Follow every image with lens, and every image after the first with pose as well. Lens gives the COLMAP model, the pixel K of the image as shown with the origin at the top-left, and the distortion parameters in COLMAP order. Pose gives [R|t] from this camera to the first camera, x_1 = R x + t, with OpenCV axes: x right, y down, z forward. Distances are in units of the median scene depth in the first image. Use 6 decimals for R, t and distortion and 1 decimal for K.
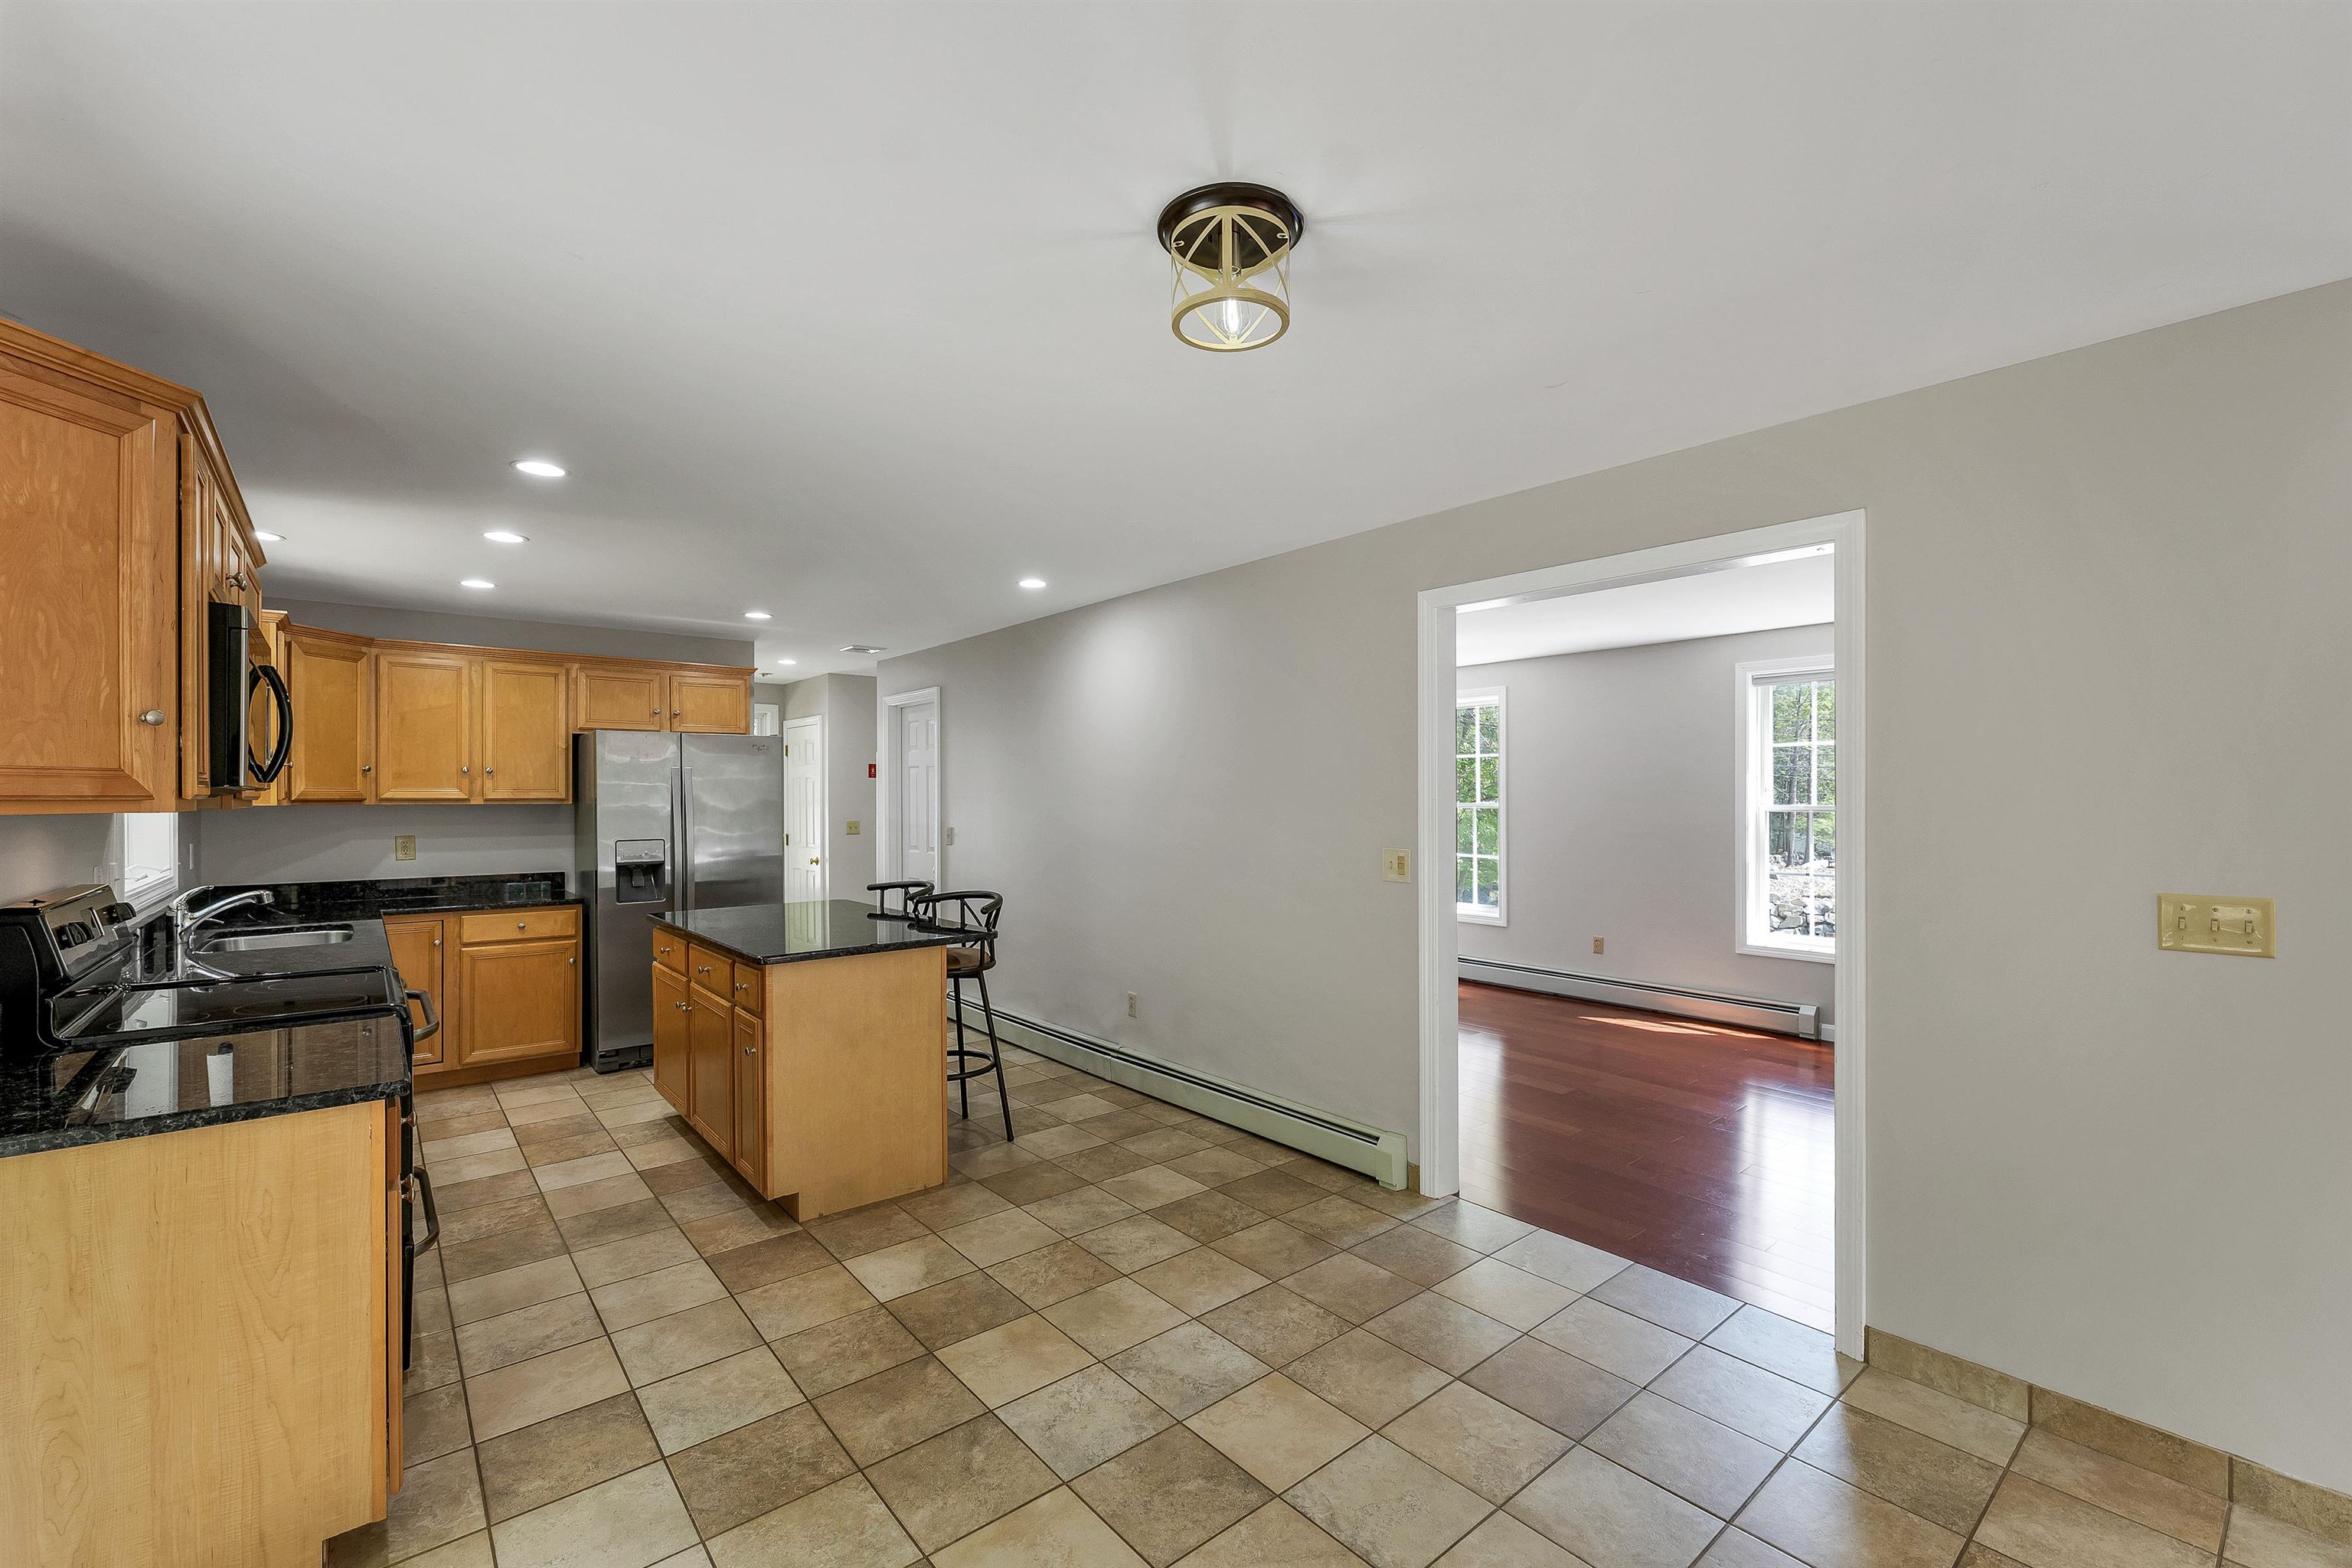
lens RADIAL K [[978.5, 0, 1177.7], [0, 978.5, 795.1], [0, 0, 1]] dist [0.000124, -0.000104]
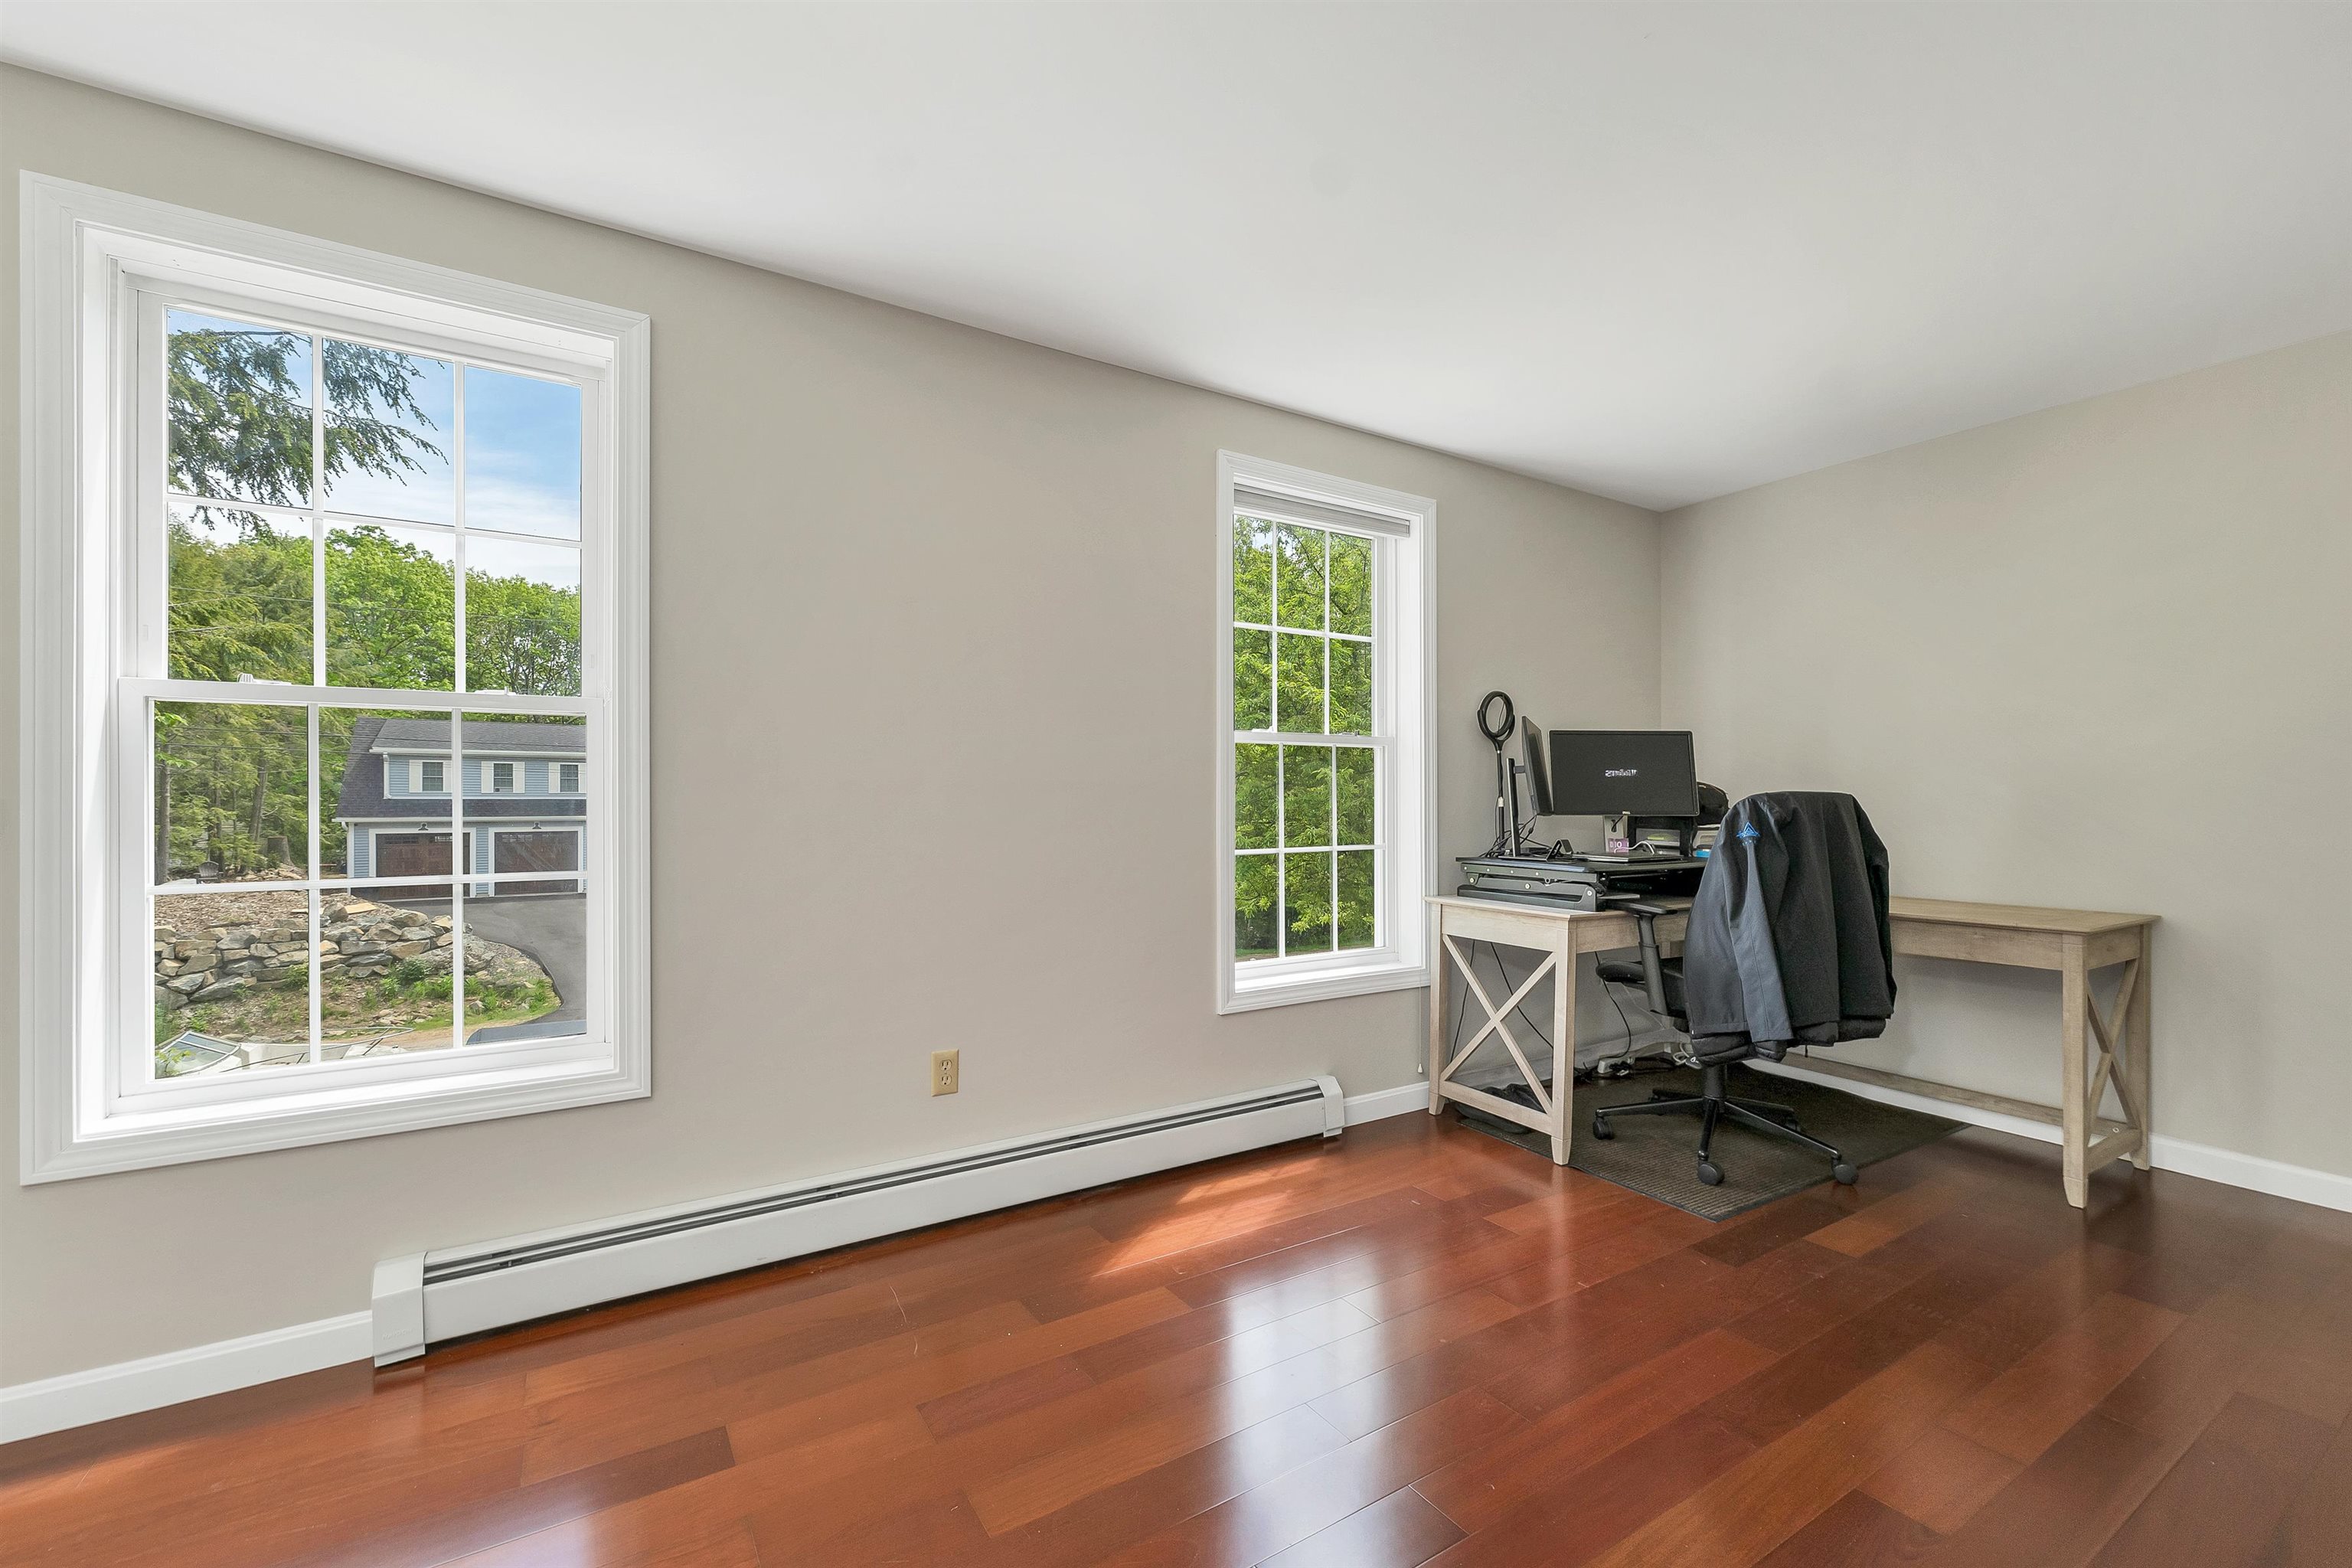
lens RADIAL K [[970.5, 0, 1185.2], [0, 970.5, 807.9], [0, 0, 1]] dist [-0.001249, -0.000156]
pose [[0.136926, -0.008103, 0.990548, 0.082199], [0.001829, 0.999967, 0.007927, 0.060677], [-0.990580, 0.000726, 0.136936, 1.143480]]
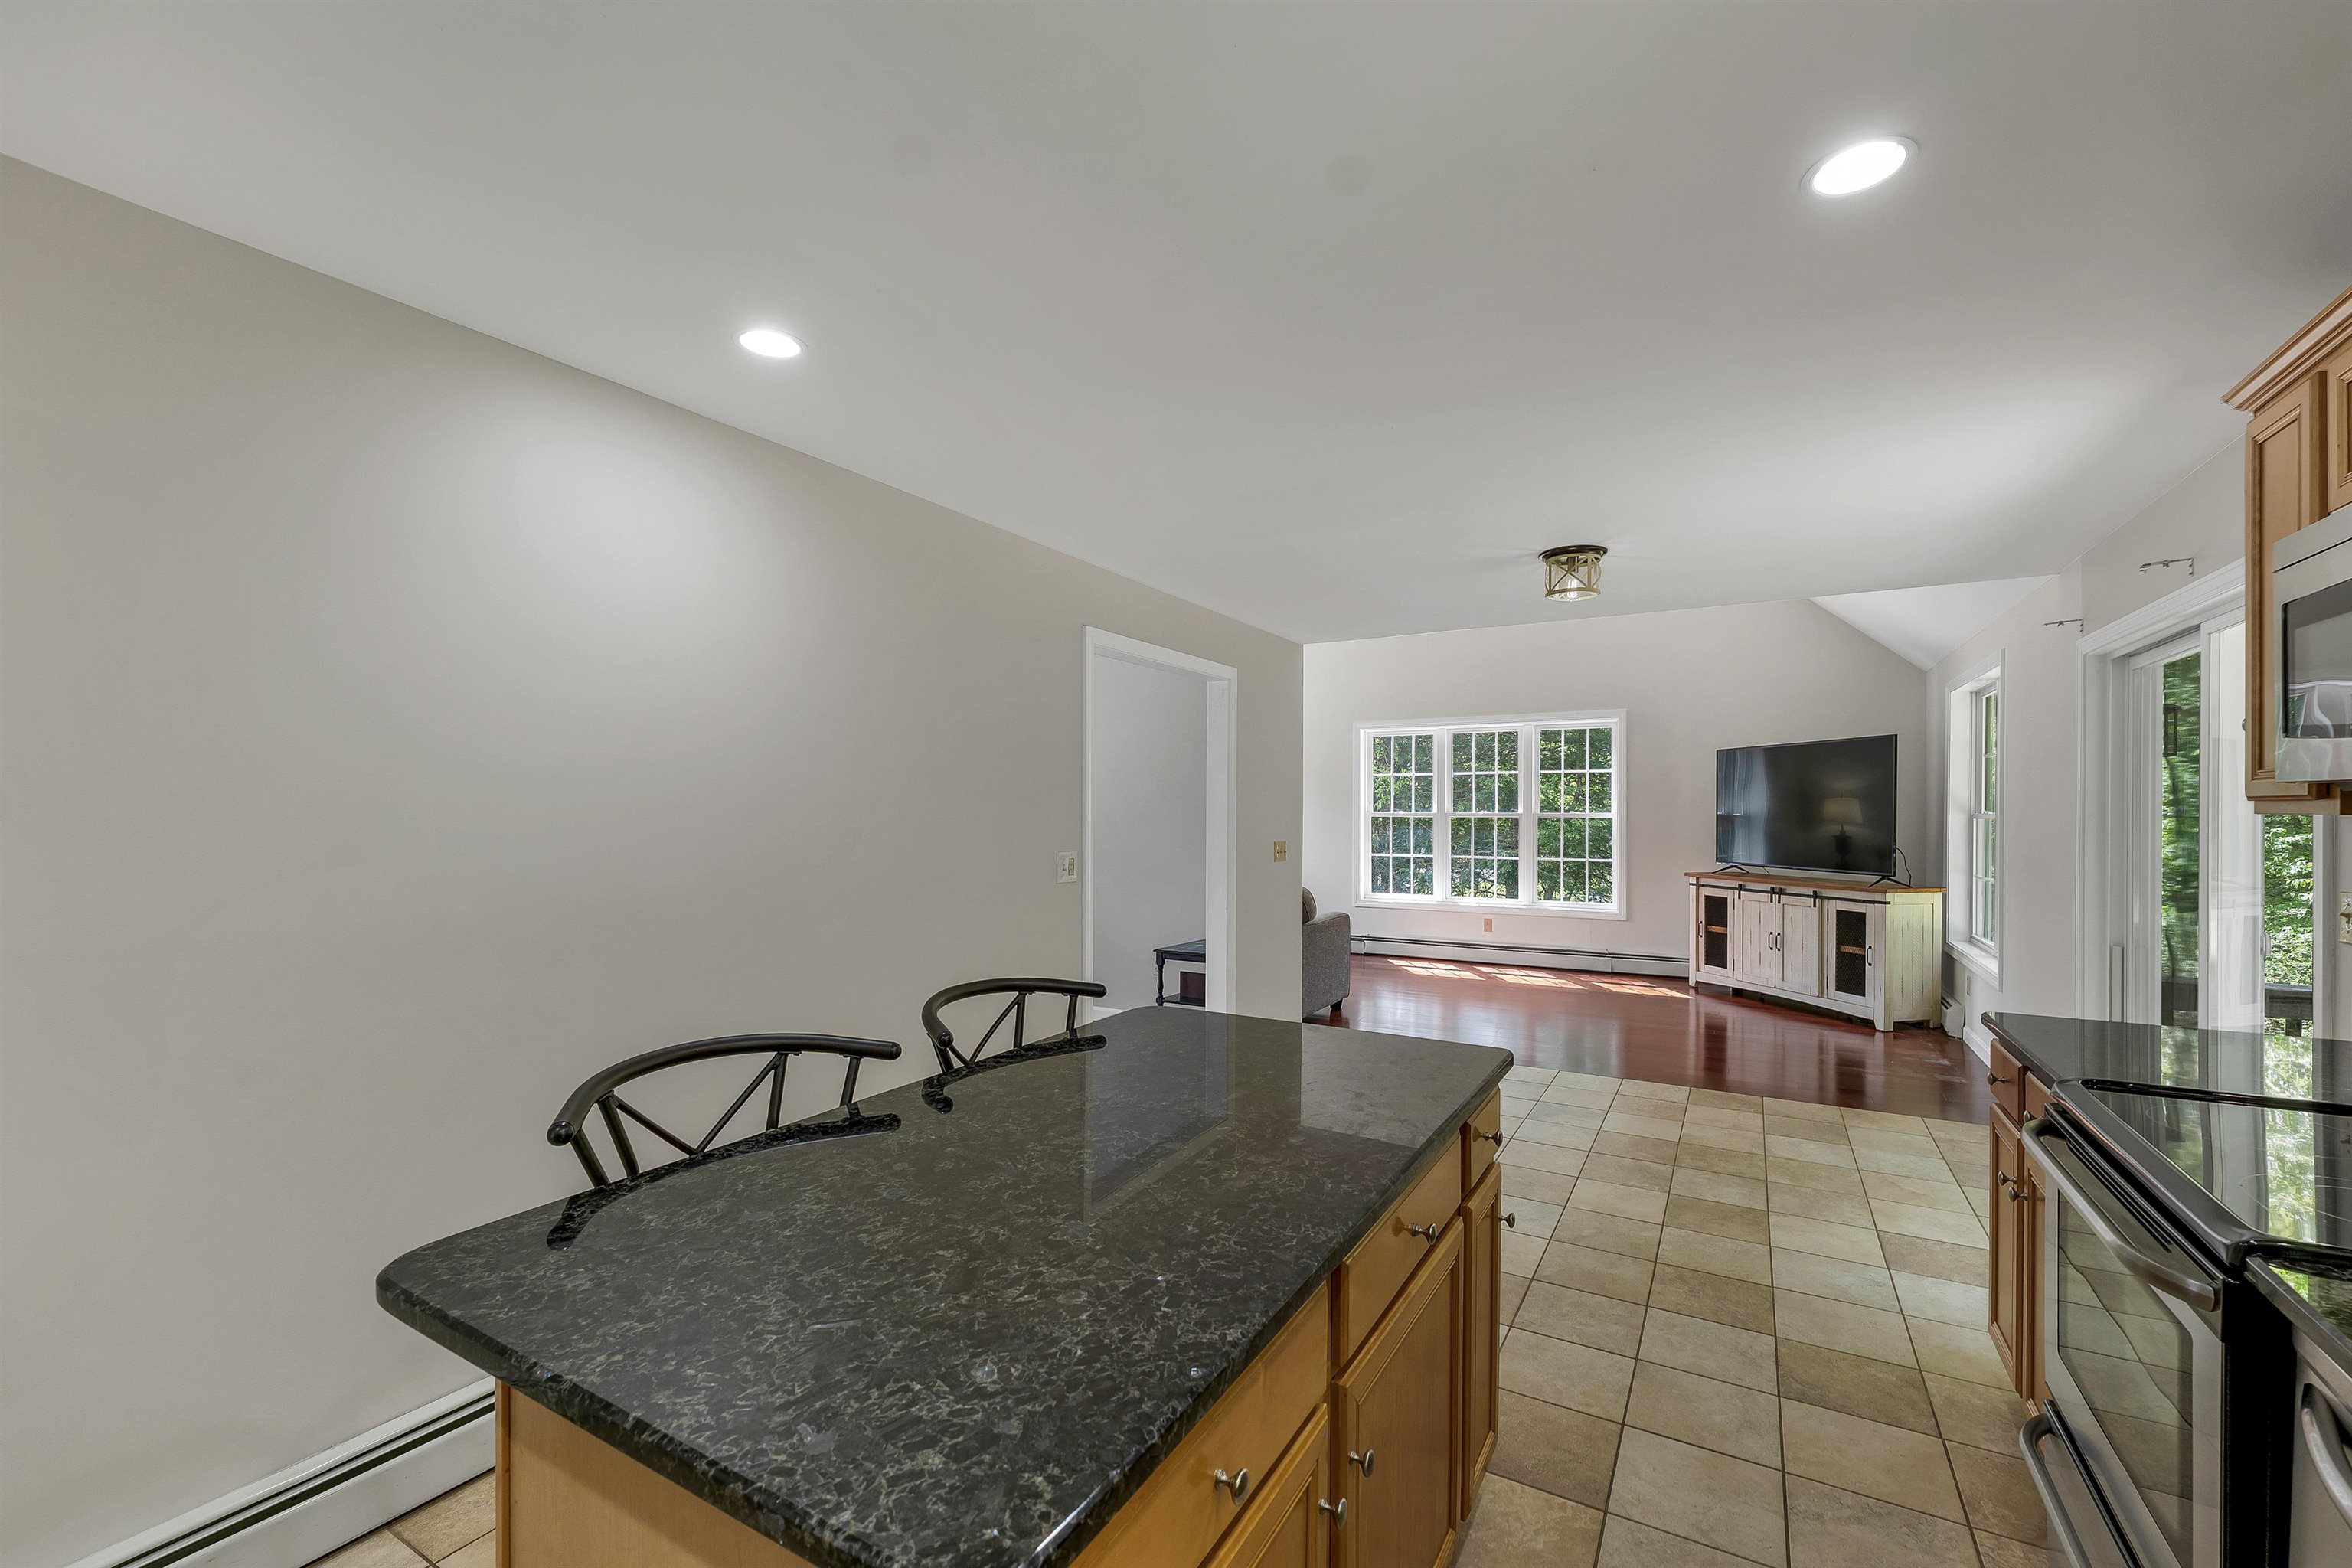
lens RADIAL K [[970.5, 0, 1185.2], [0, 970.5, 807.9], [0, 0, 1]] dist [-0.001249, -0.000156]
pose [[-0.343079, 0.000670, 0.939306, -0.591893], [-0.003580, 0.999992, -0.002021, 0.006588], [-0.939300, -0.004056, -0.343073, 0.884802]]
